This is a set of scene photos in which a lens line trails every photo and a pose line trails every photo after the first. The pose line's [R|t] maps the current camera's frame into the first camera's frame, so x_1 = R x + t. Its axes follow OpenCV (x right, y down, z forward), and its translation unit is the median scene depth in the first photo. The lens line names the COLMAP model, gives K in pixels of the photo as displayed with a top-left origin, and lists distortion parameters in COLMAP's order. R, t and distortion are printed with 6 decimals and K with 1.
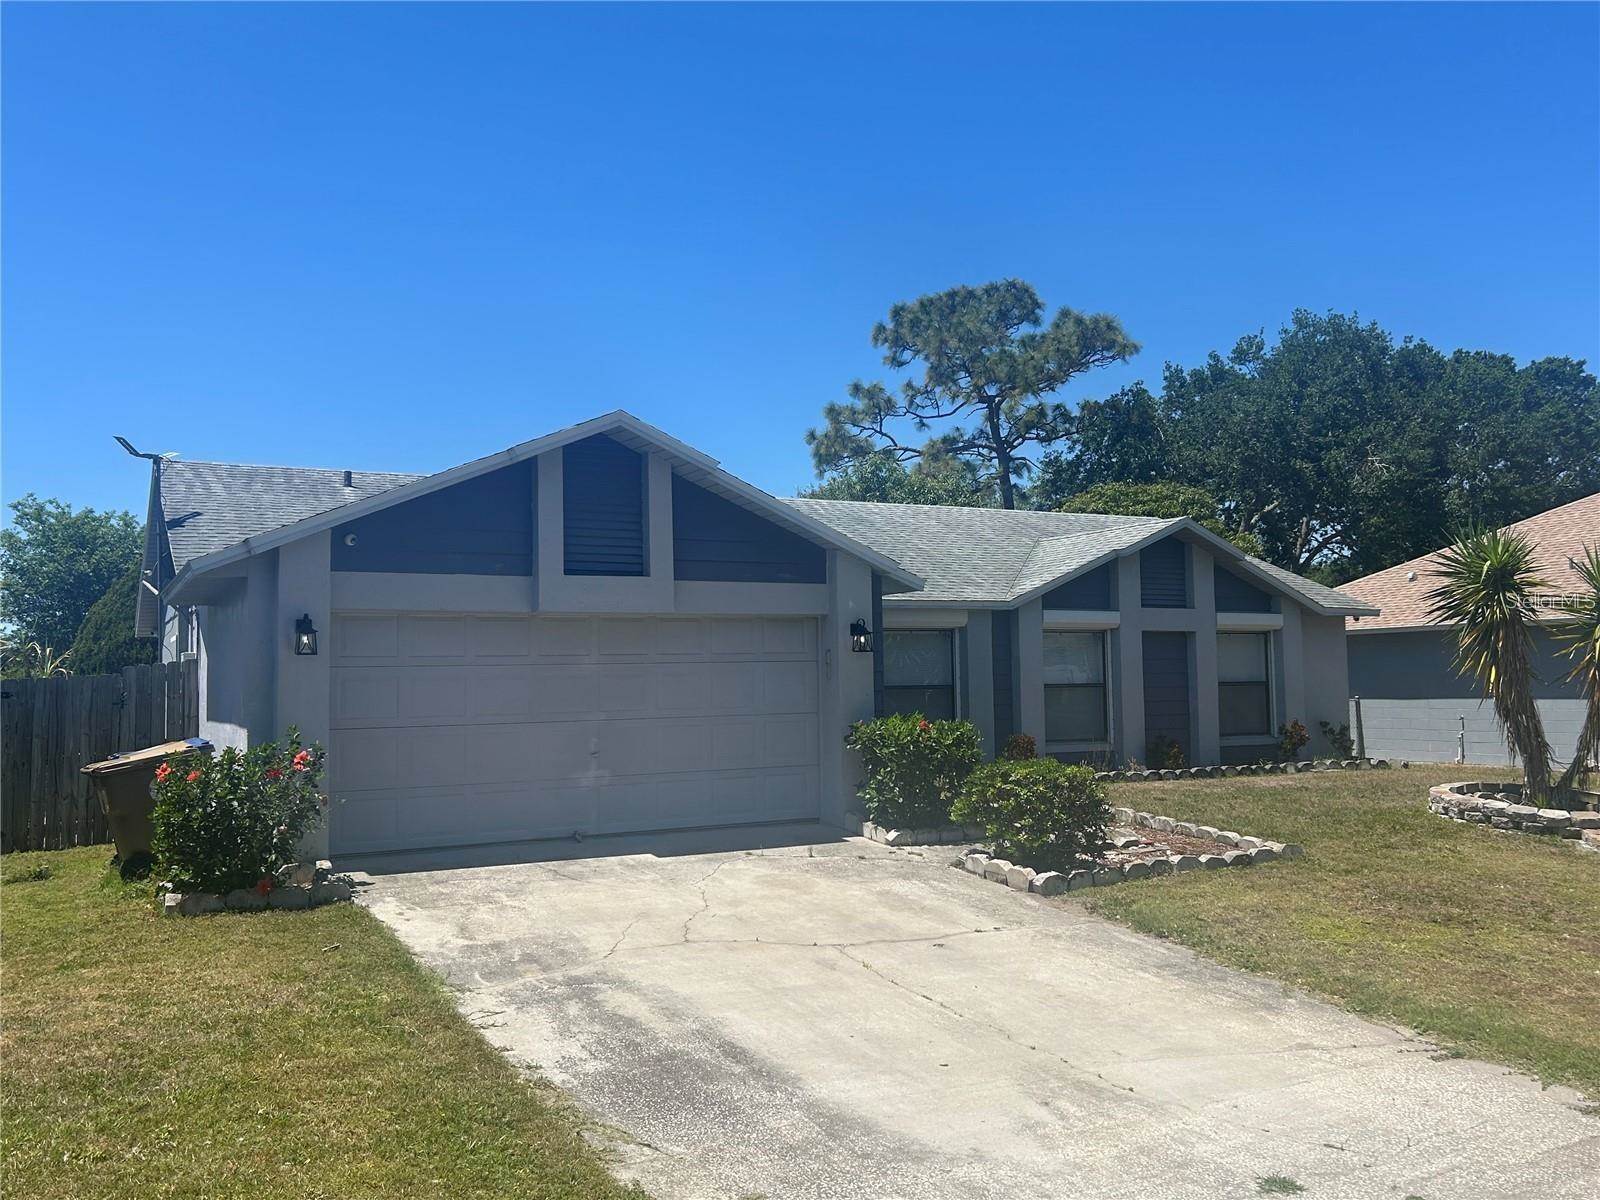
lens RADIAL K [[1324.6, 0, 798.9], [0, 1324.6, 609.9], [0, 0, 1]] dist [0.003909, -0.004290]
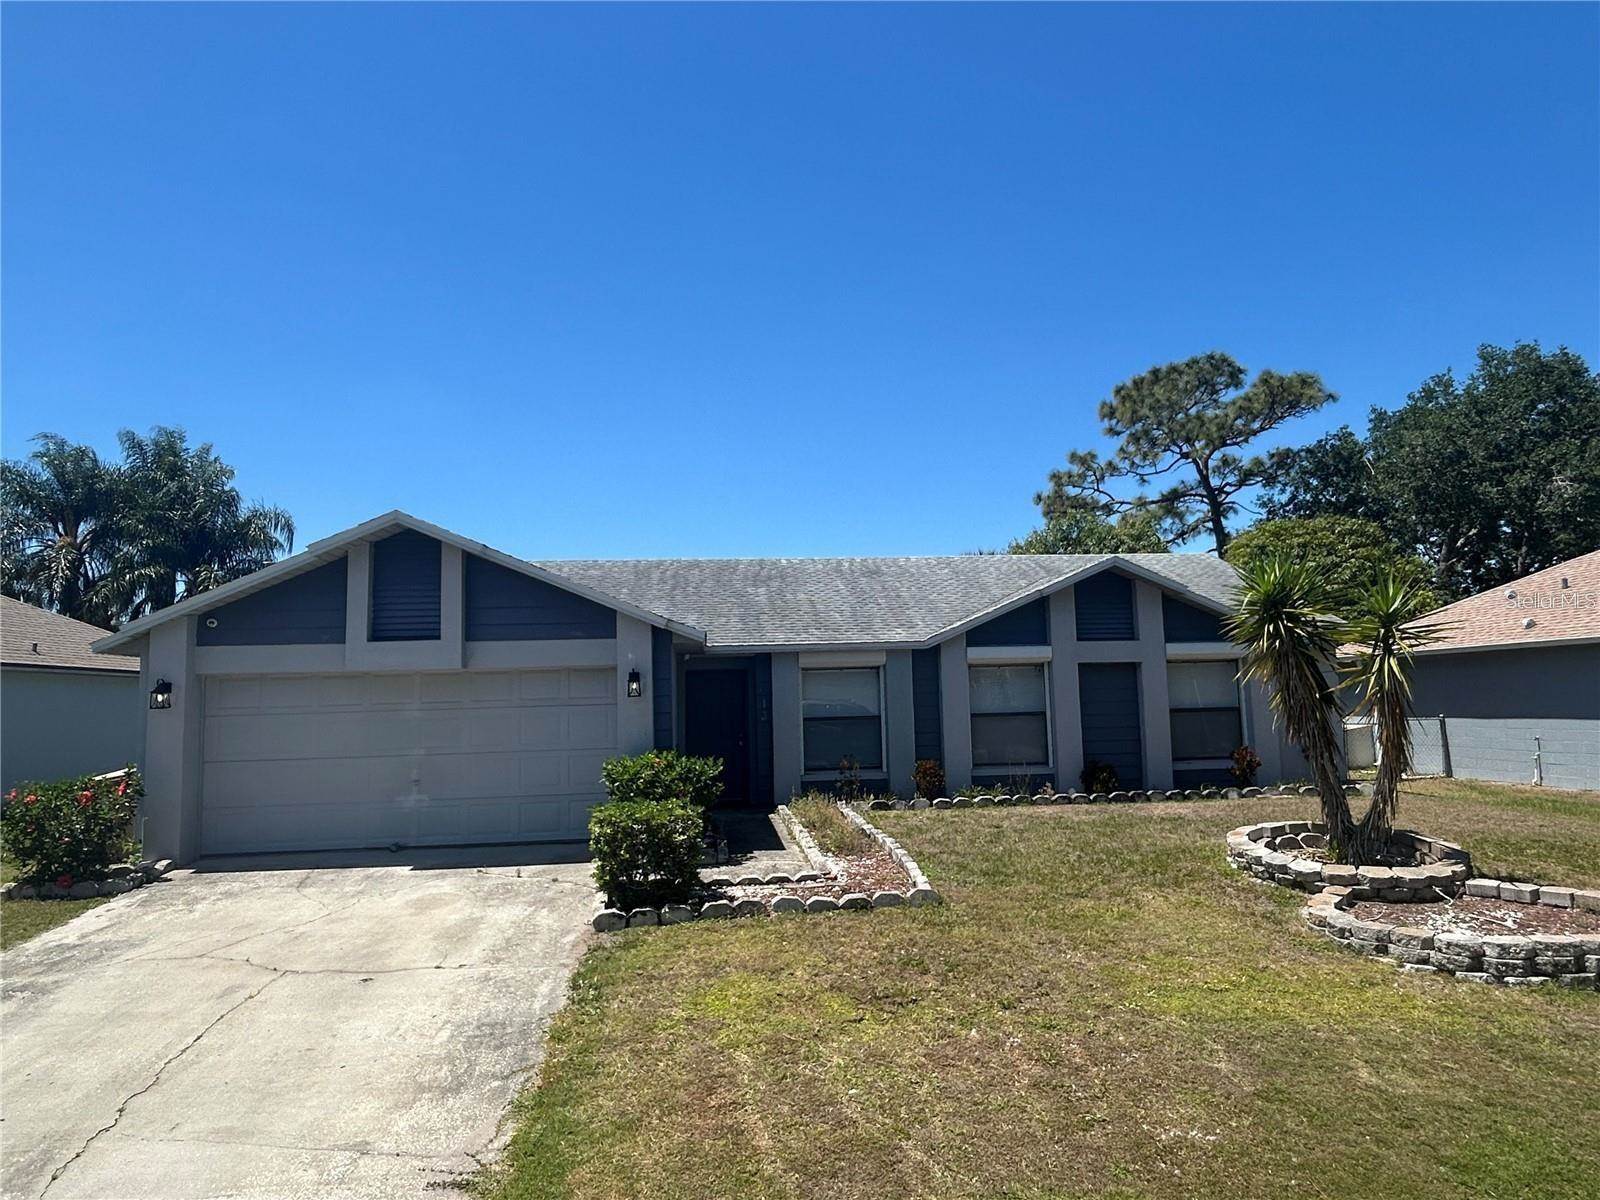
lens RADIAL K [[993.0, 0, 799.4], [0, 993.0, 585.4], [0, 0, 1]] dist [-0.007415, 0.002465]
pose [[0.933244, -0.049611, -0.355800, 0.150773], [0.030770, 0.997818, -0.058422, -0.003169], [0.357922, 0.043574, 0.932734, 0.069143]]
